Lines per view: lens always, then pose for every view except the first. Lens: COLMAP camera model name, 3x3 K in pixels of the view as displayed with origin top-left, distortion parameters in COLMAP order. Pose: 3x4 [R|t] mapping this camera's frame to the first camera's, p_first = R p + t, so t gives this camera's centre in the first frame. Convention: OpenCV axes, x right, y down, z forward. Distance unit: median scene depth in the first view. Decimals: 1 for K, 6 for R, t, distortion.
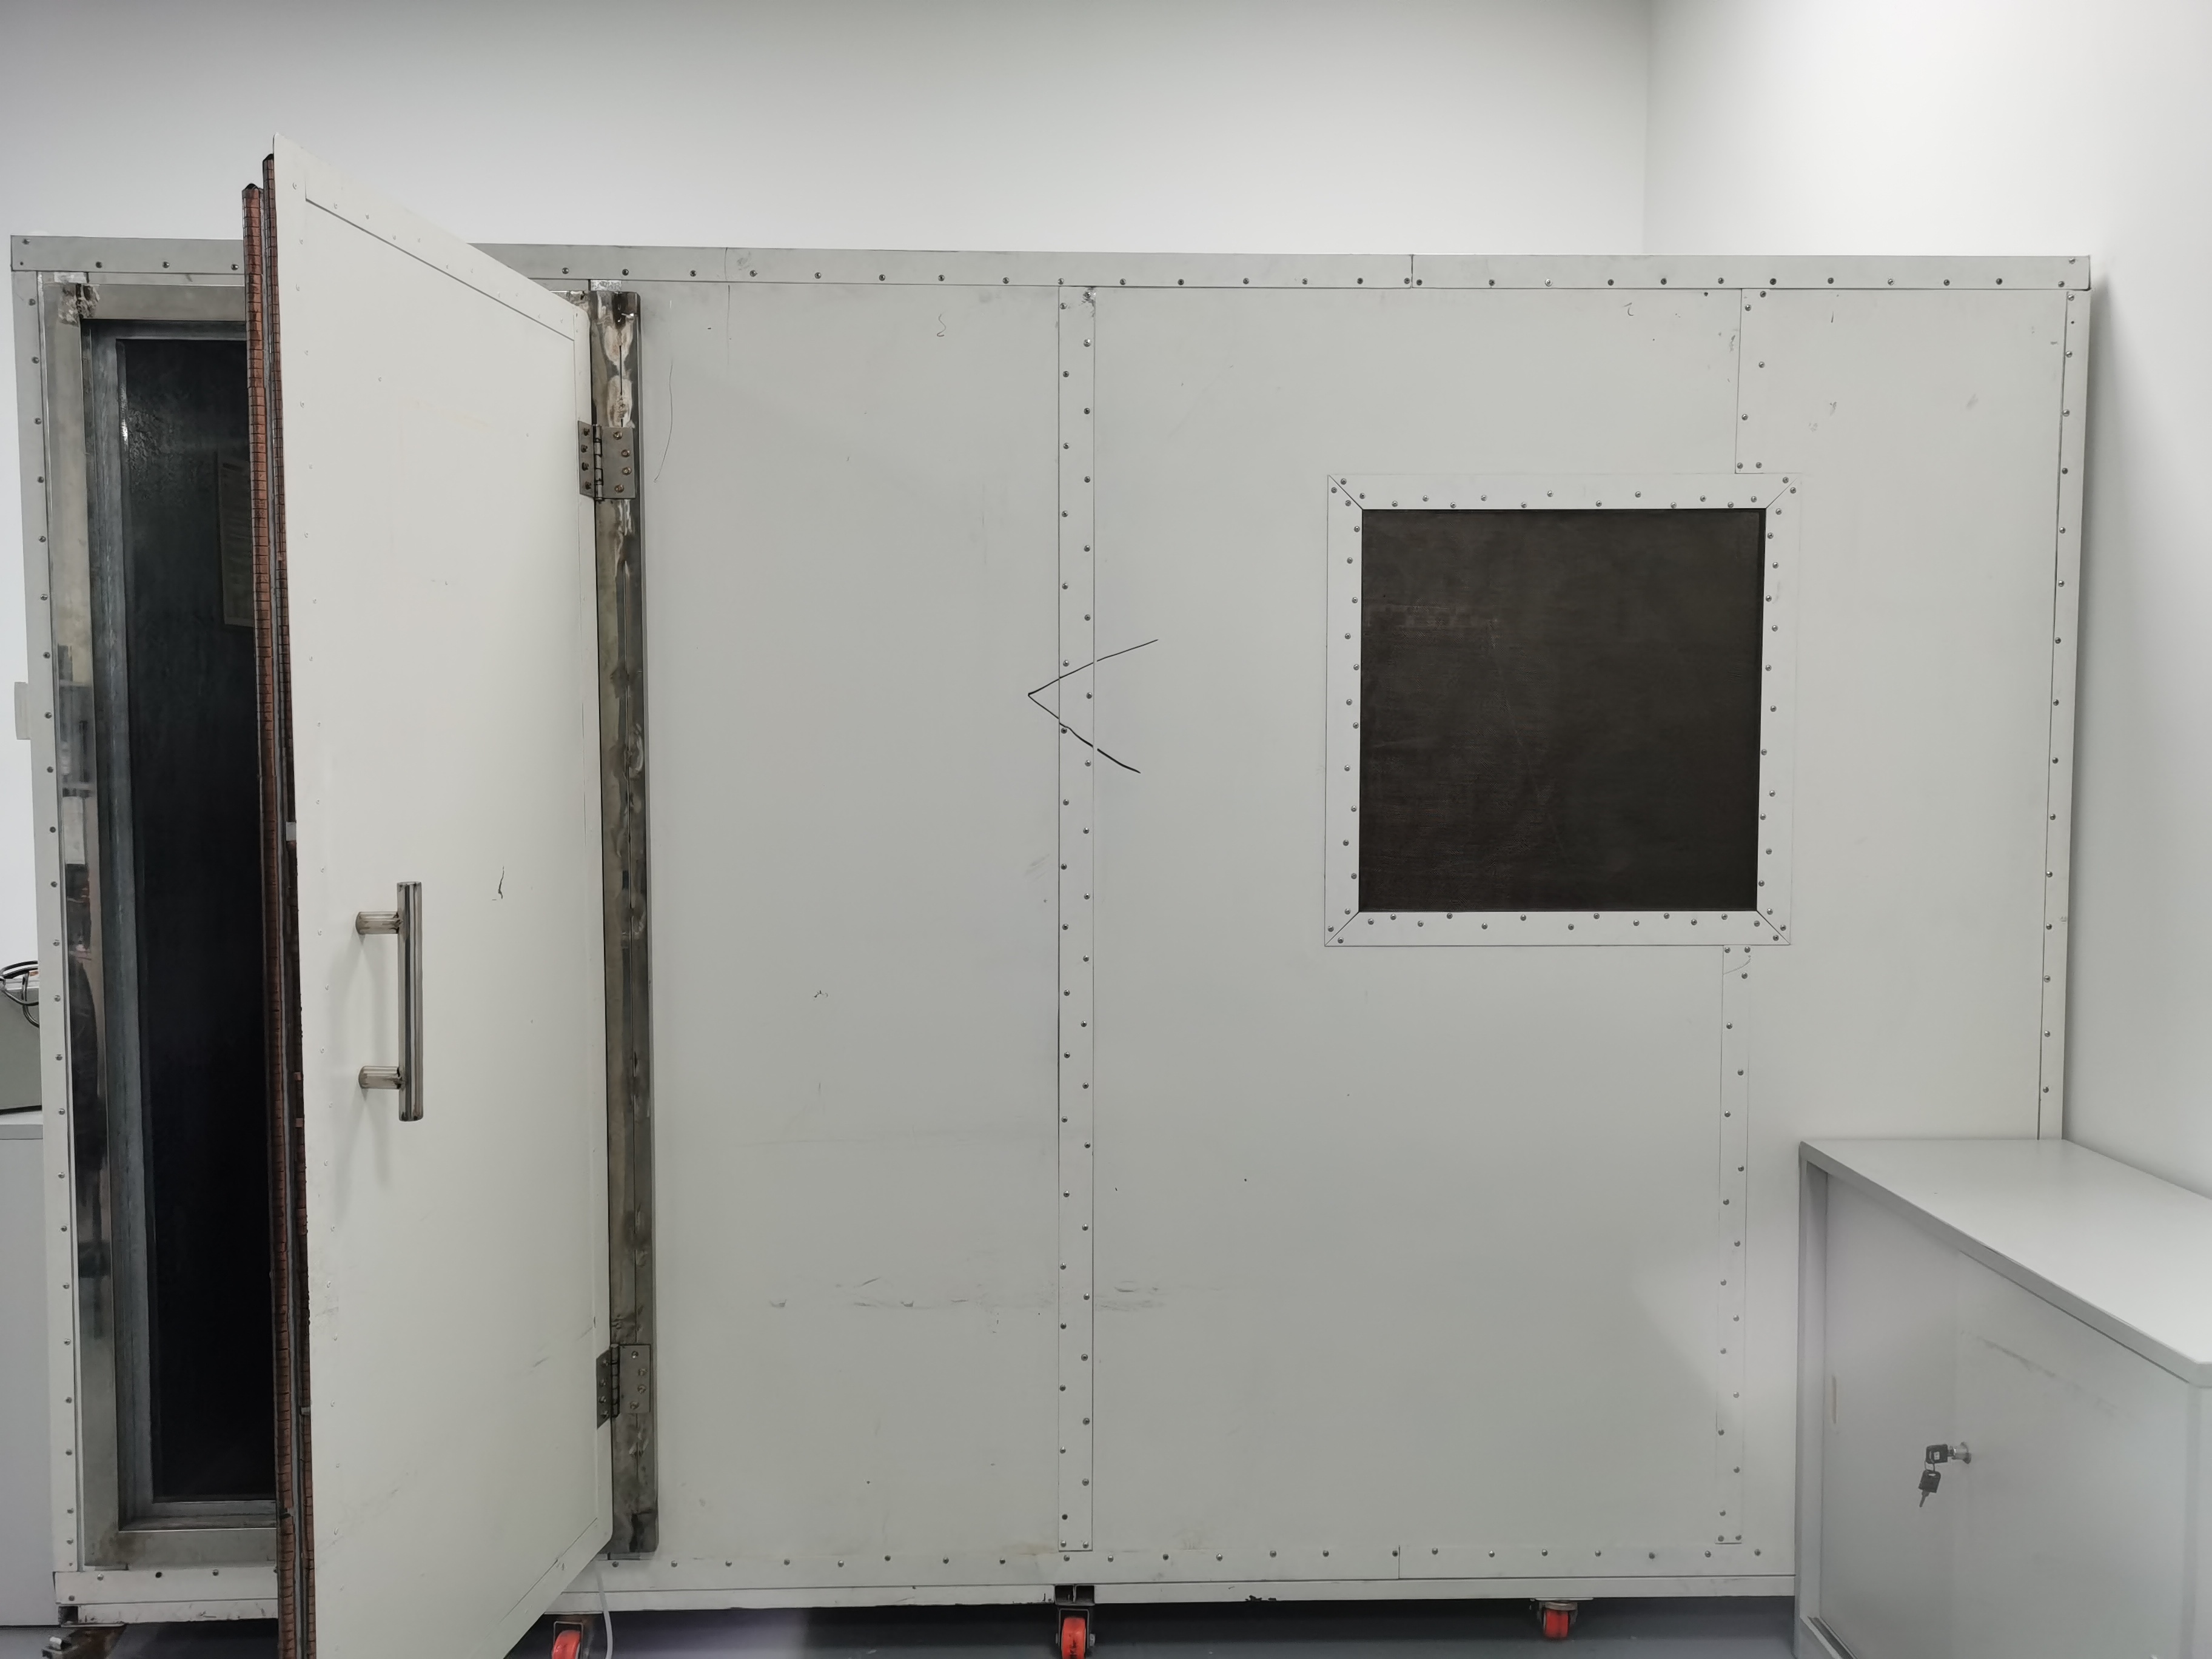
lens RADIAL K [[1722.8, 0, 1117.3], [0, 1722.8, 836.5], [0, 0, 1]] dist [0.046465, -0.022094]
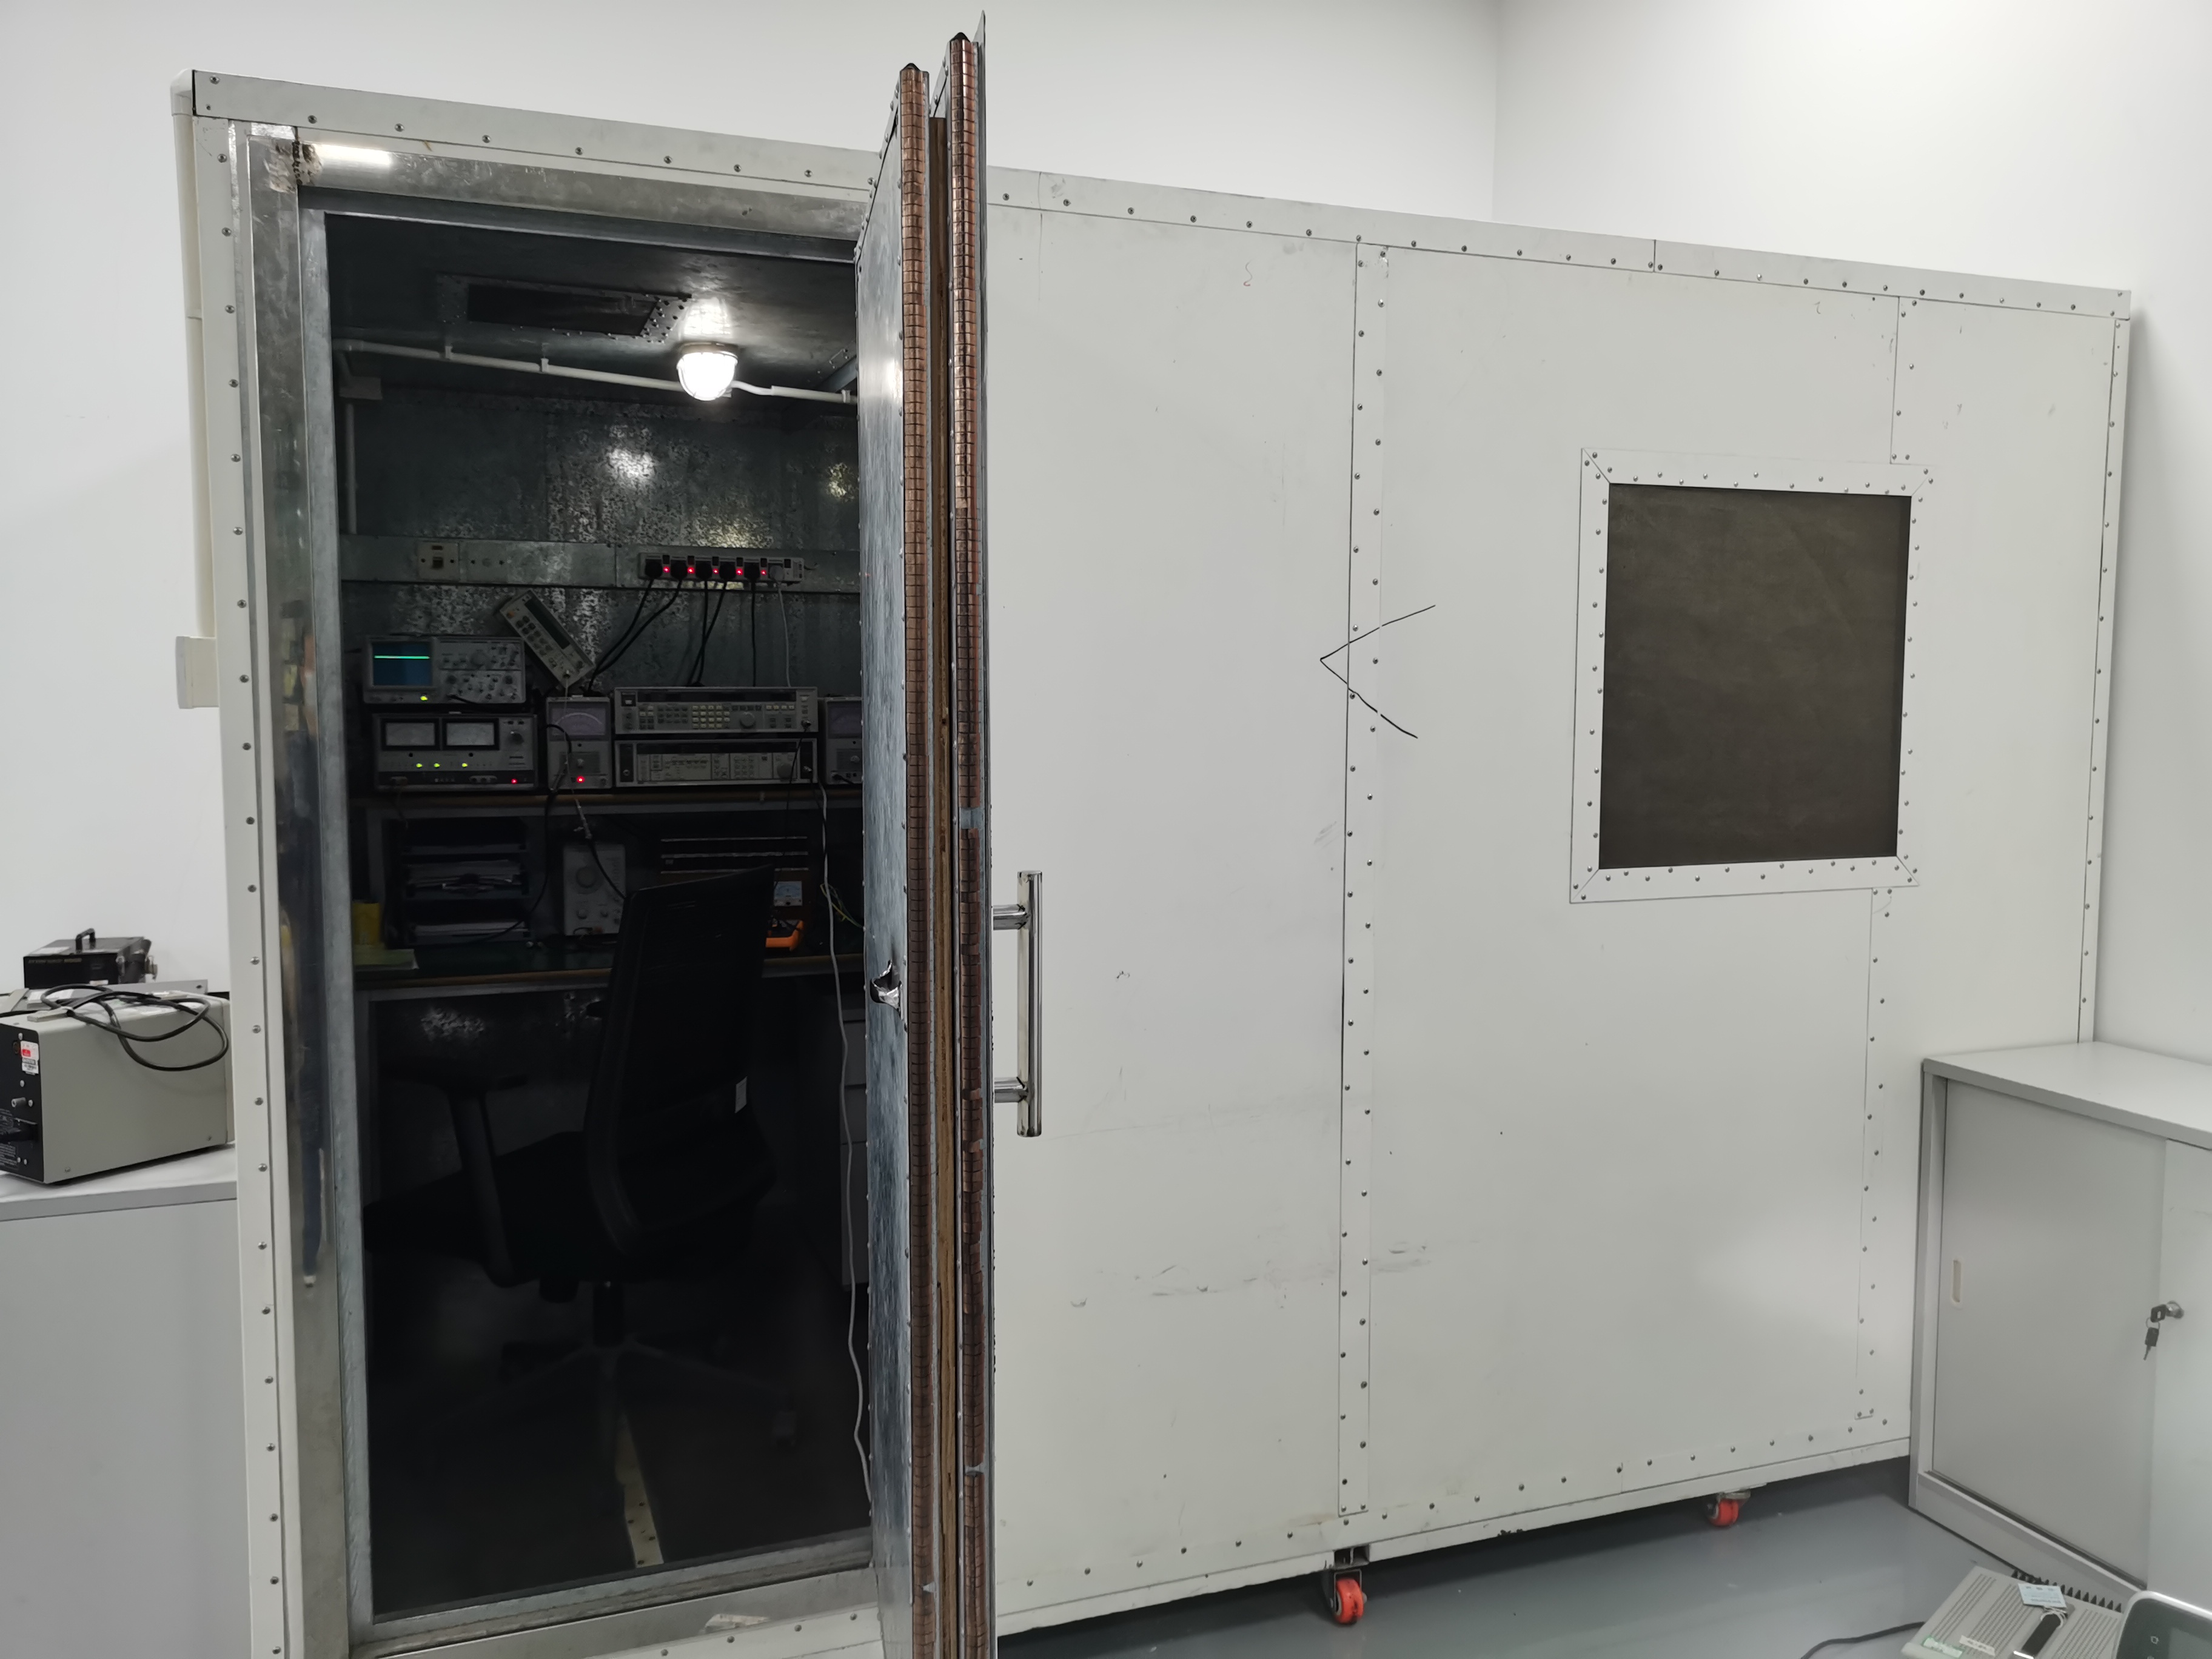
lens RADIAL K [[1722.8, 0, 1109.7], [0, 1722.8, 836.2], [0, 0, 1]] dist [0.046465, -0.022094]
pose [[0.943820, -0.027286, 0.329331, -0.487753], [0.018921, 0.999412, 0.028579, -0.012061], [-0.329917, -0.020742, 0.943782, 0.108427]]
